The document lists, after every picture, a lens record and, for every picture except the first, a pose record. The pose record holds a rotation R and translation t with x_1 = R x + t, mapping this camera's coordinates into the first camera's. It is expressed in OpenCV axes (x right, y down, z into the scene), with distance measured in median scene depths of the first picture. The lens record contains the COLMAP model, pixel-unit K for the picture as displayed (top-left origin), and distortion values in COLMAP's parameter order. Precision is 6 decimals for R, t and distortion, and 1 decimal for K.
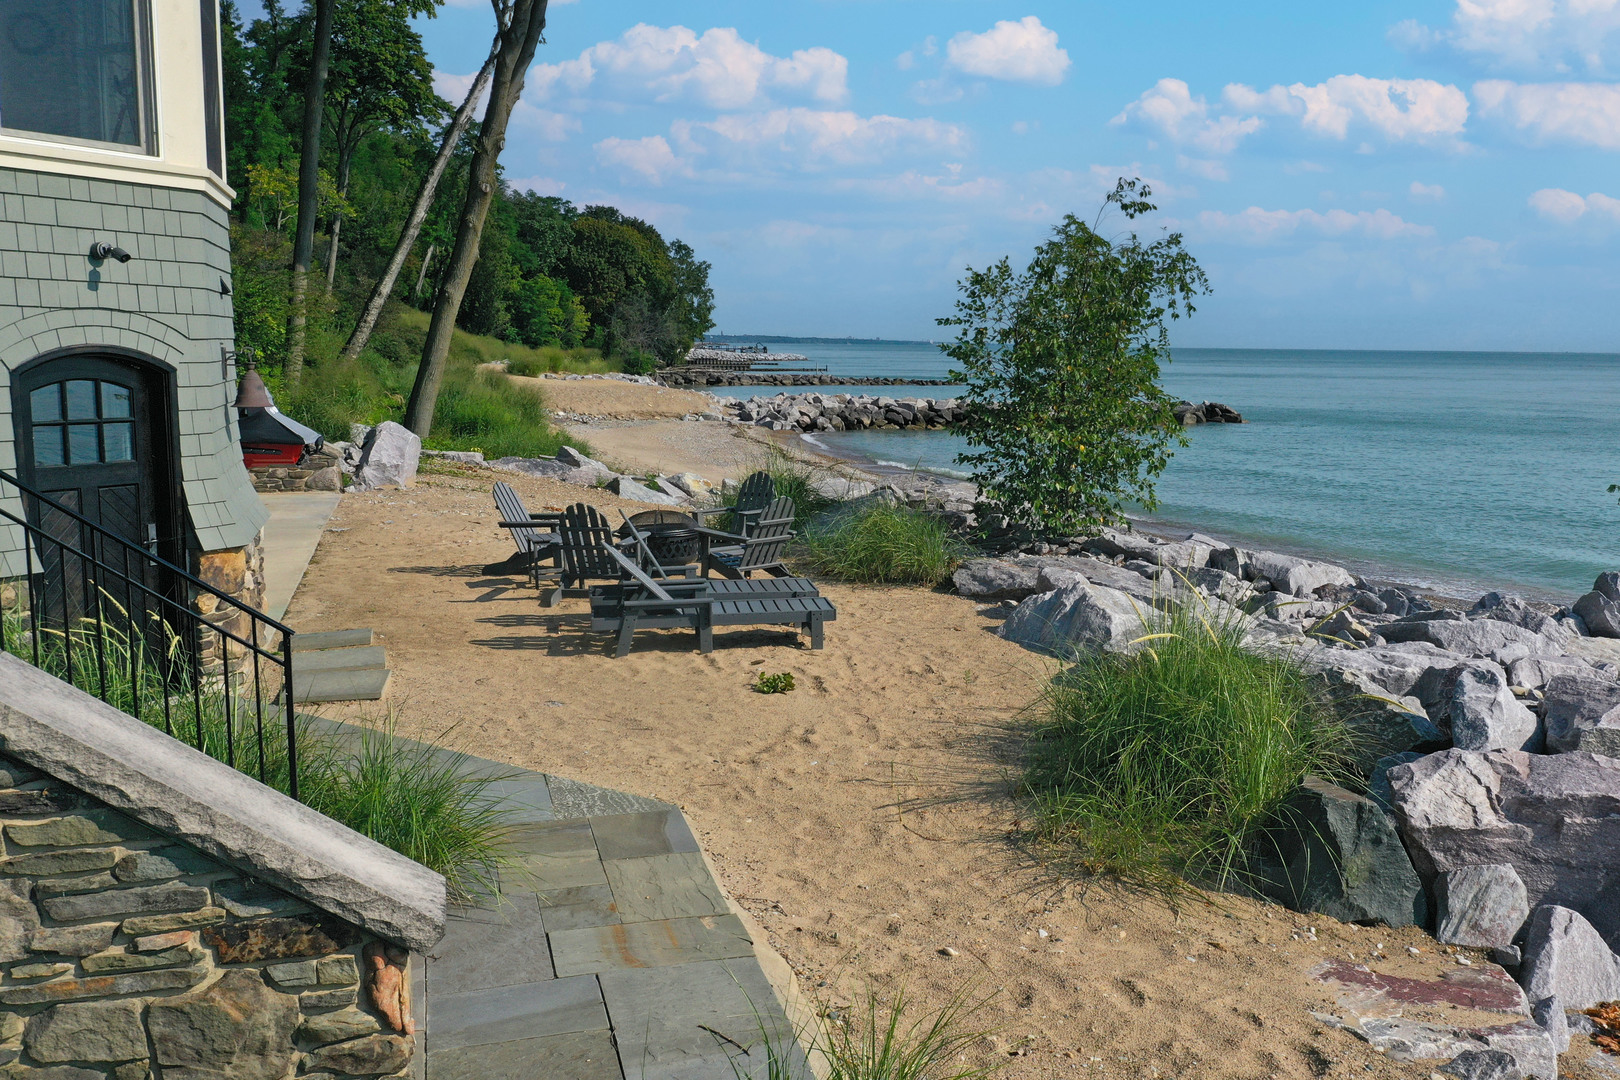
lens RADIAL K [[1507.0, 0, 954.0], [0, 1507.0, 540.7], [0, 0, 1]] dist [-0.000352, 0.002819]
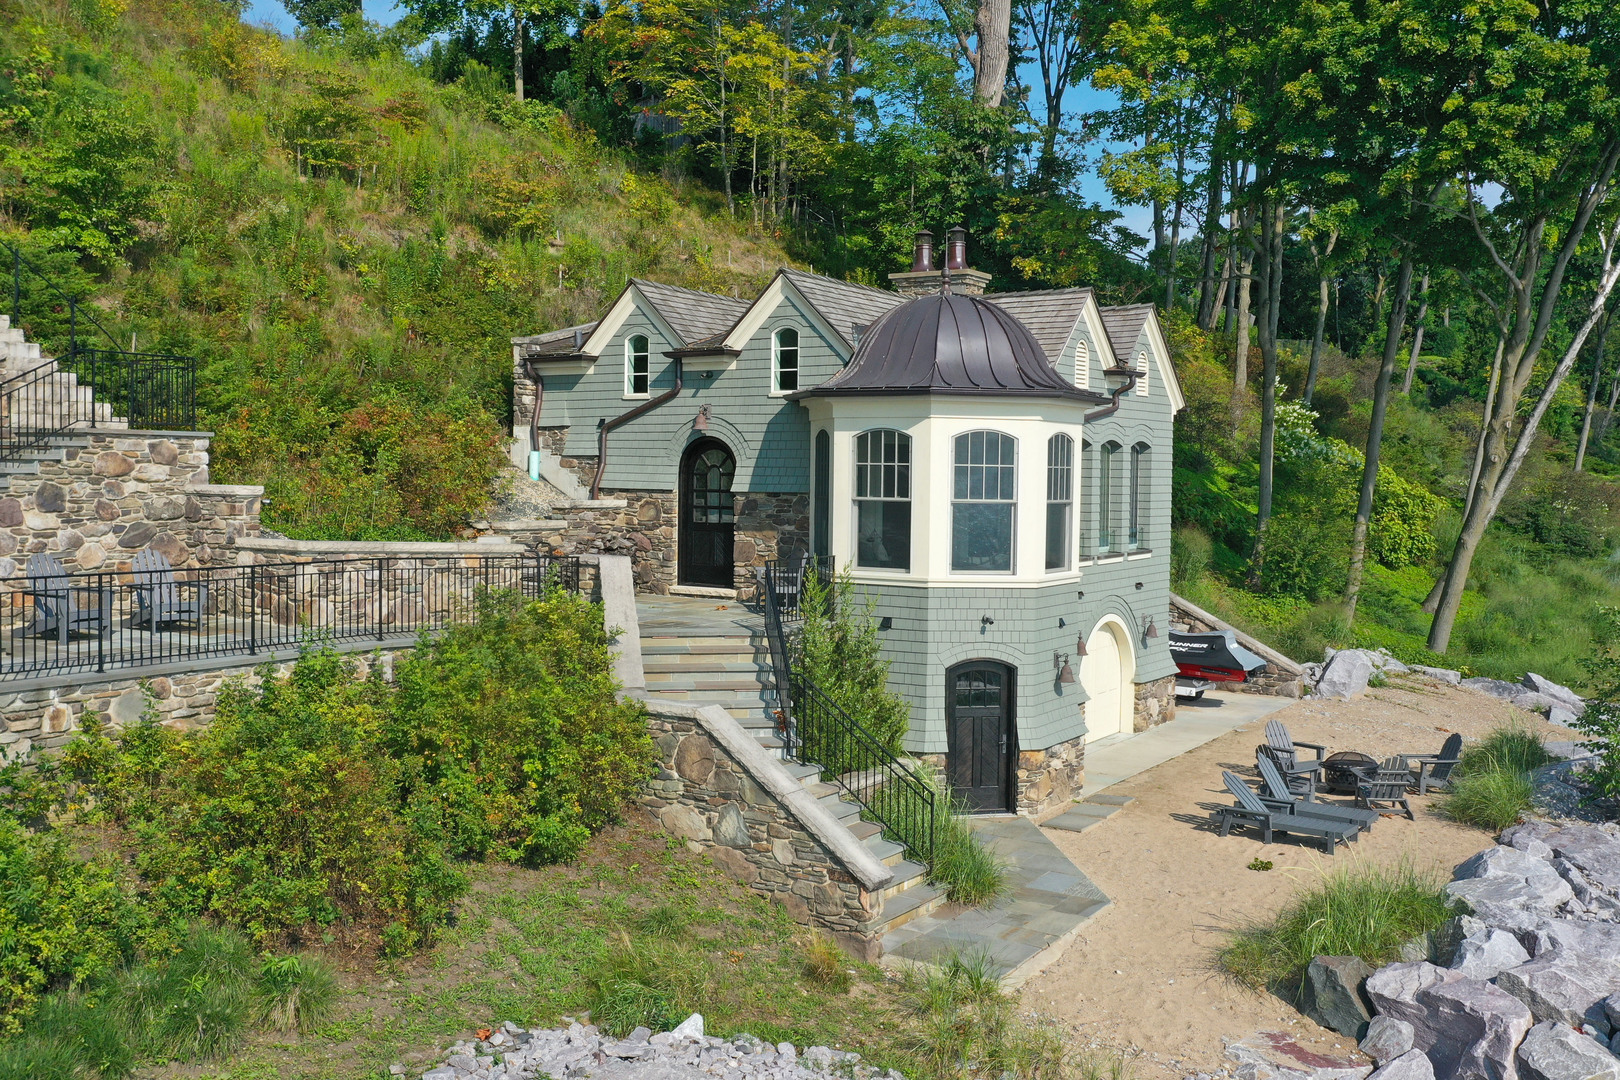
lens RADIAL K [[1508.8, 0, 810.0], [0, 1508.8, 540.0], [0, 0, 1]] dist [0.000075, 0.002861]
pose [[0.610586, 0.034721, -0.791189, 1.122664], [-0.108693, 0.993258, -0.040293, -0.187838], [0.784456, 0.110599, 0.610244, -0.666767]]
